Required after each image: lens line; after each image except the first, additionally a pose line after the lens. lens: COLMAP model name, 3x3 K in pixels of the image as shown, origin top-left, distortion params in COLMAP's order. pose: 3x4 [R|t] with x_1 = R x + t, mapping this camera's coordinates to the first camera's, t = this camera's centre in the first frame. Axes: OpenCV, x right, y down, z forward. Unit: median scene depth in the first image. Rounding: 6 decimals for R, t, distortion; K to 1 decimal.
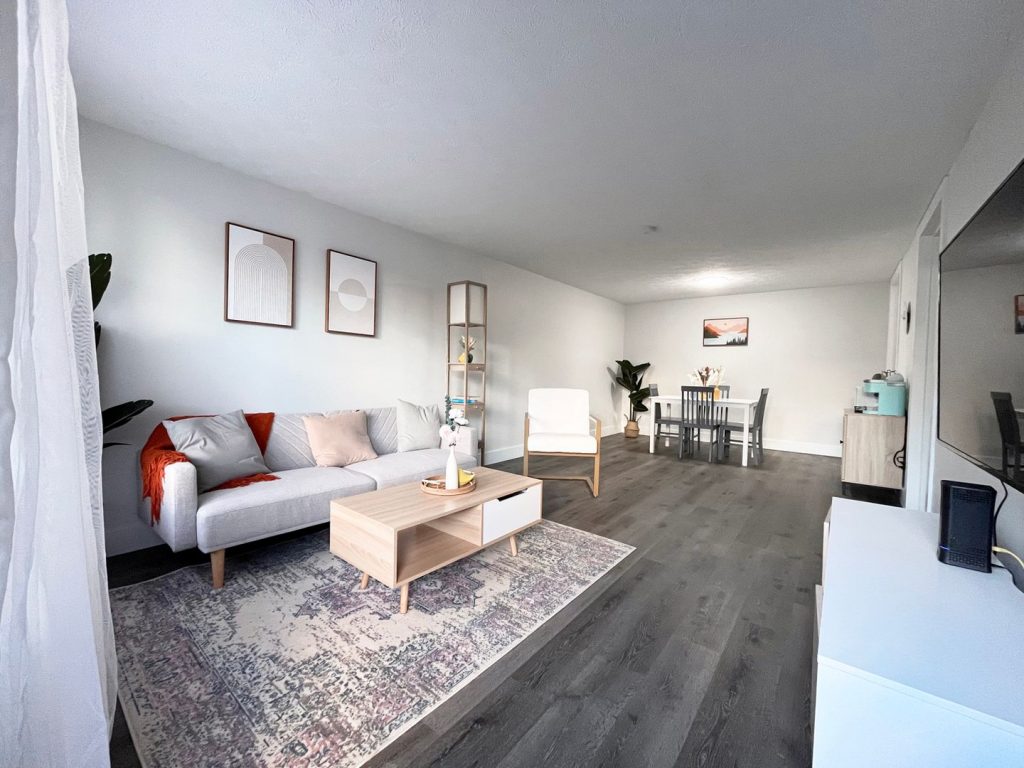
lens RADIAL K [[415.0, 0, 510.5], [0, 415.0, 384.5], [0, 0, 1]] dist [-0.001754, -0.000527]
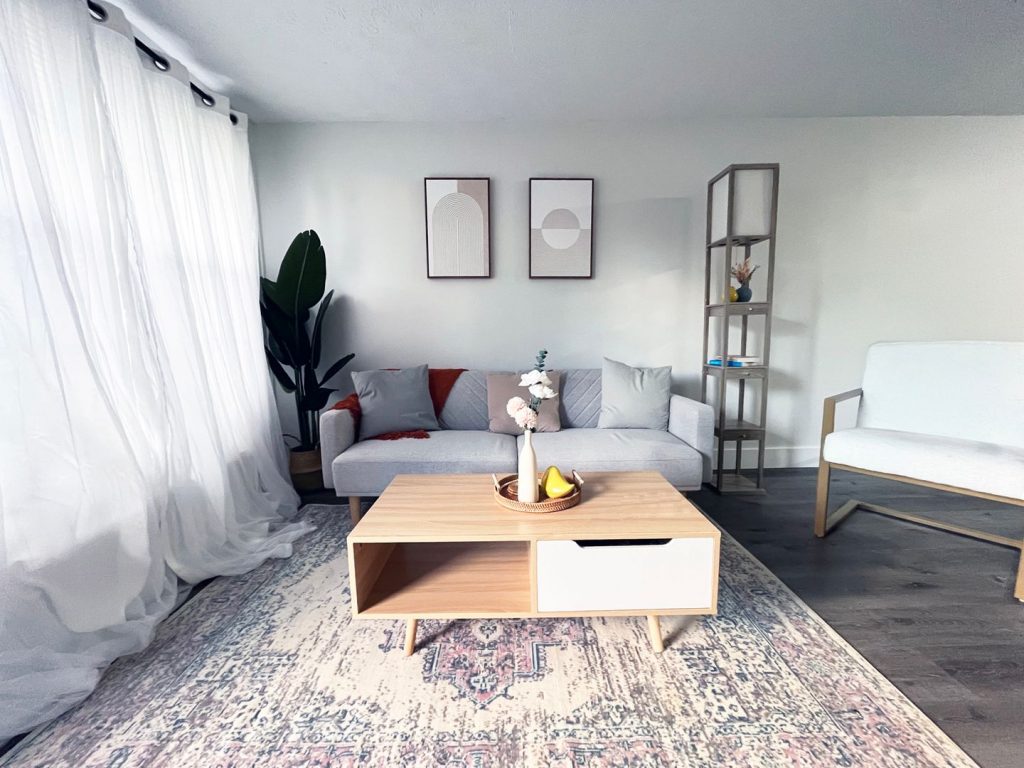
lens RADIAL K [[415.0, 0, 510.5], [0, 415.0, 384.5], [0, 0, 1]] dist [-0.001754, -0.000527]
pose [[0.631453, 0.062340, -0.772904, 0.263969], [0.009067, 0.996101, 0.087751, 0.021197], [0.775361, -0.062418, 0.628426, 0.506935]]
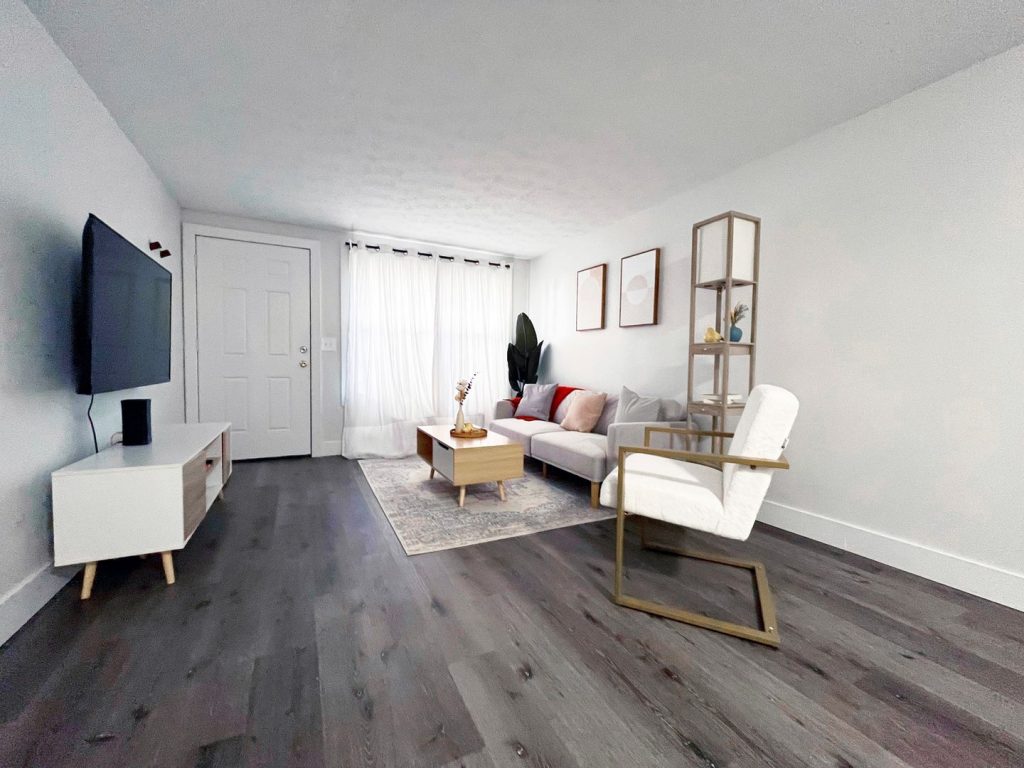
lens RADIAL K [[415.0, 0, 510.5], [0, 415.0, 384.5], [0, 0, 1]] dist [-0.001754, -0.000527]
pose [[-0.415048, 0.010942, -0.909734, 0.965187], [-0.052227, 0.997992, 0.035831, 0.012320], [0.908299, 0.062385, -0.413643, 1.501376]]
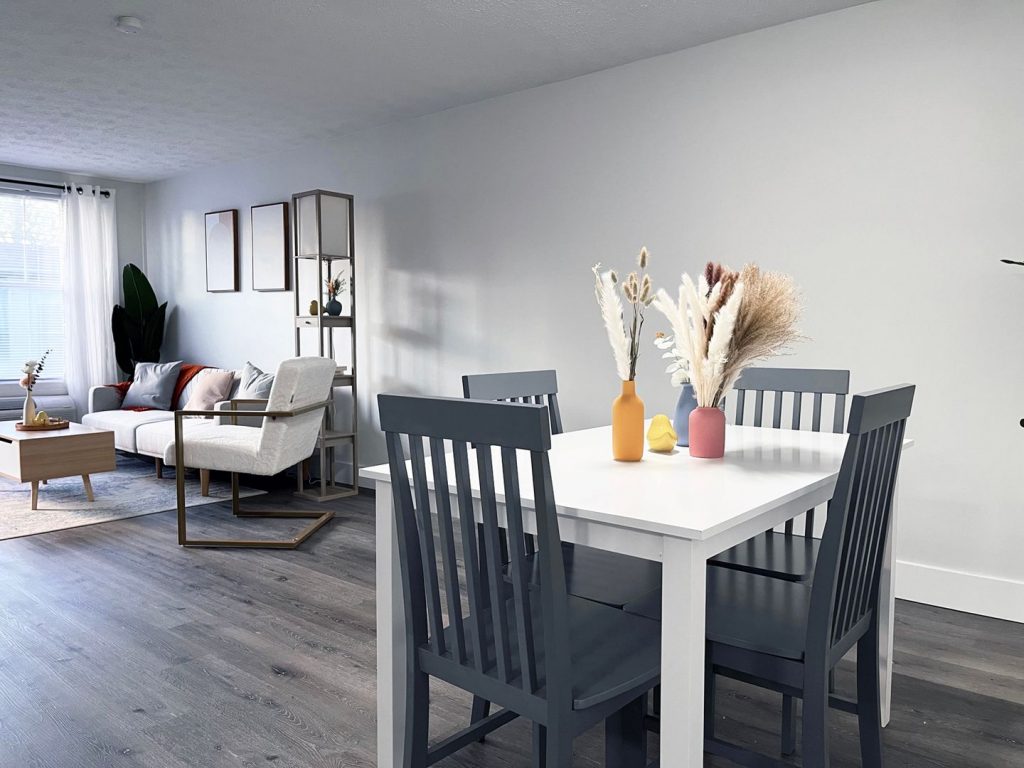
lens RADIAL K [[780.3, 0, 512.0], [0, 780.3, 384.0], [0, 0, 1]] dist [0.010236, 0.002651]
pose [[-0.025376, 0.045025, -0.998663, 1.736646], [-0.032251, 0.998428, 0.045834, -0.013991], [0.999158, 0.033371, -0.023884, 2.052308]]
